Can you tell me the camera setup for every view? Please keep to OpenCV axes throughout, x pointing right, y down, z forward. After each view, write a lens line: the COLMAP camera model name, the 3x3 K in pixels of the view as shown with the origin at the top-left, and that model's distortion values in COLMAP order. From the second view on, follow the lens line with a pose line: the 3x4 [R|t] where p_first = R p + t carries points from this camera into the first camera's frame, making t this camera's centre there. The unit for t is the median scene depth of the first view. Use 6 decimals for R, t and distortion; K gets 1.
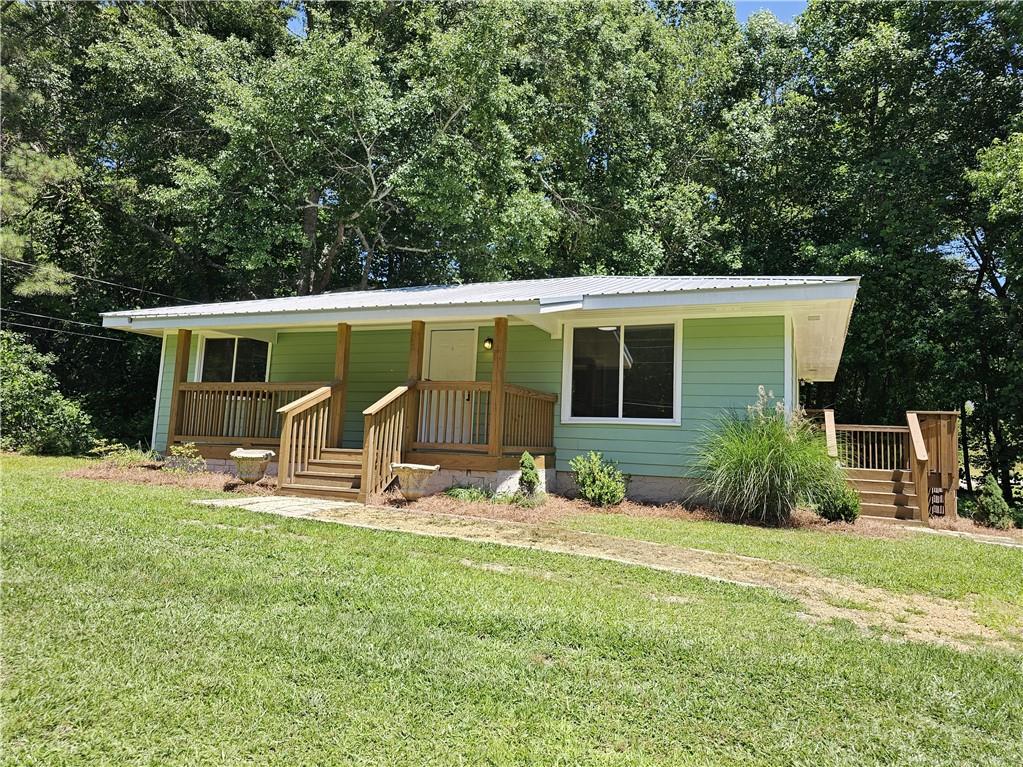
lens RADIAL K [[689.6, 0, 517.8], [0, 689.6, 375.2], [0, 0, 1]] dist [0.062824, -0.070857]
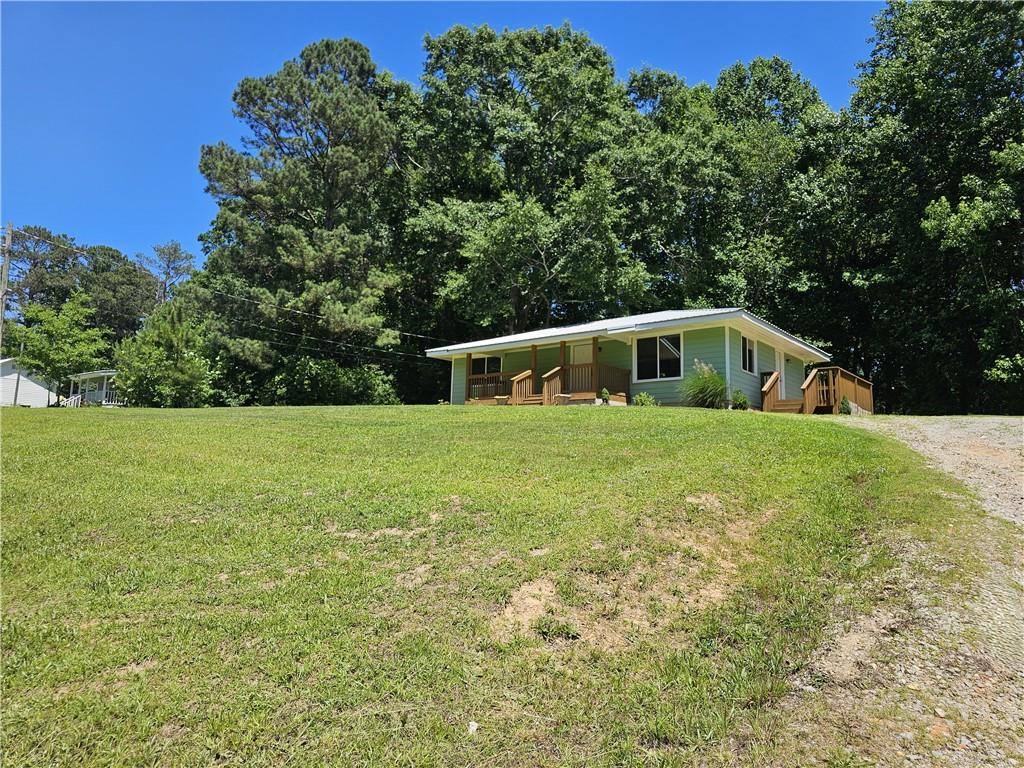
lens RADIAL K [[681.8, 0, 512.0], [0, 681.8, 384.0], [0, 0, 1]] dist [0.015500, -0.062317]
pose [[0.957829, -0.059348, -0.281145, 0.227807], [0.050407, 0.997969, -0.038938, 0.102840], [0.282885, 0.023124, 0.958875, -0.875714]]
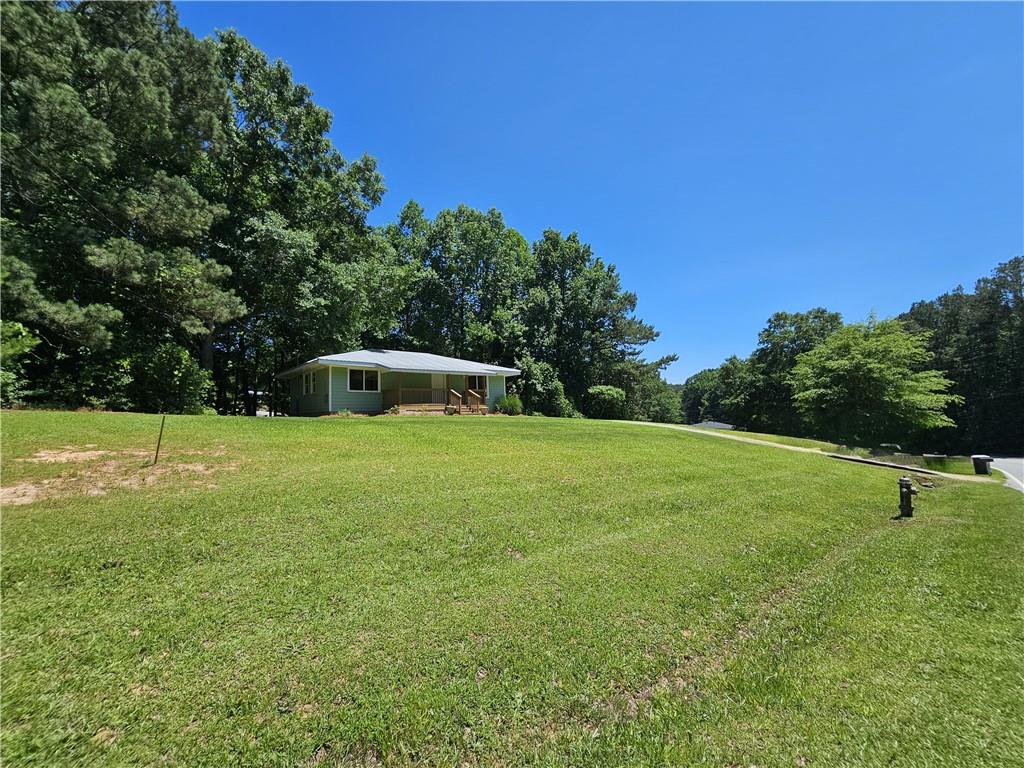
lens RADIAL K [[419.4, 0, 509.1], [0, 419.4, 387.9], [0, 0, 1]] dist [-0.001164, -0.000616]
pose [[0.453963, 0.003871, 0.891012, -1.548428], [-0.045199, 0.998803, 0.018689, -0.037883], [-0.889874, -0.048757, 0.453594, -0.272394]]
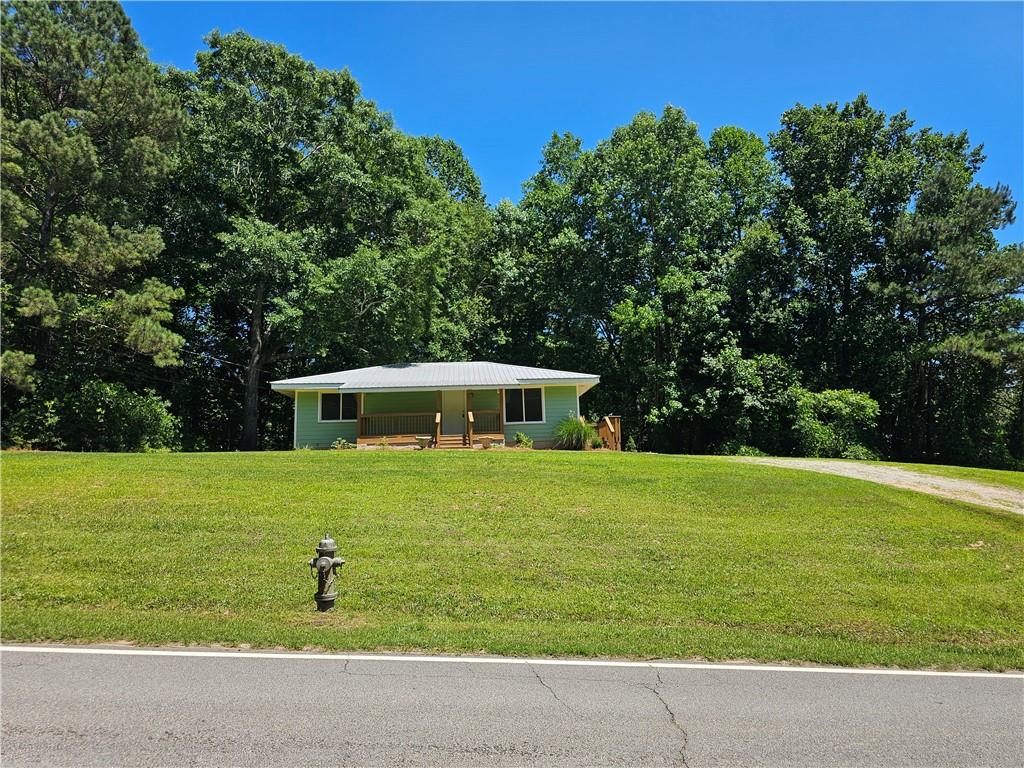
lens RADIAL K [[682.2, 0, 513.2], [0, 682.2, 376.1], [0, 0, 1]] dist [0.063384, -0.065363]
pose [[0.888086, -0.004312, 0.459657, -0.852271], [0.021352, 0.999264, -0.031880, -0.026218], [-0.459181, 0.038127, 0.887524, -1.053622]]
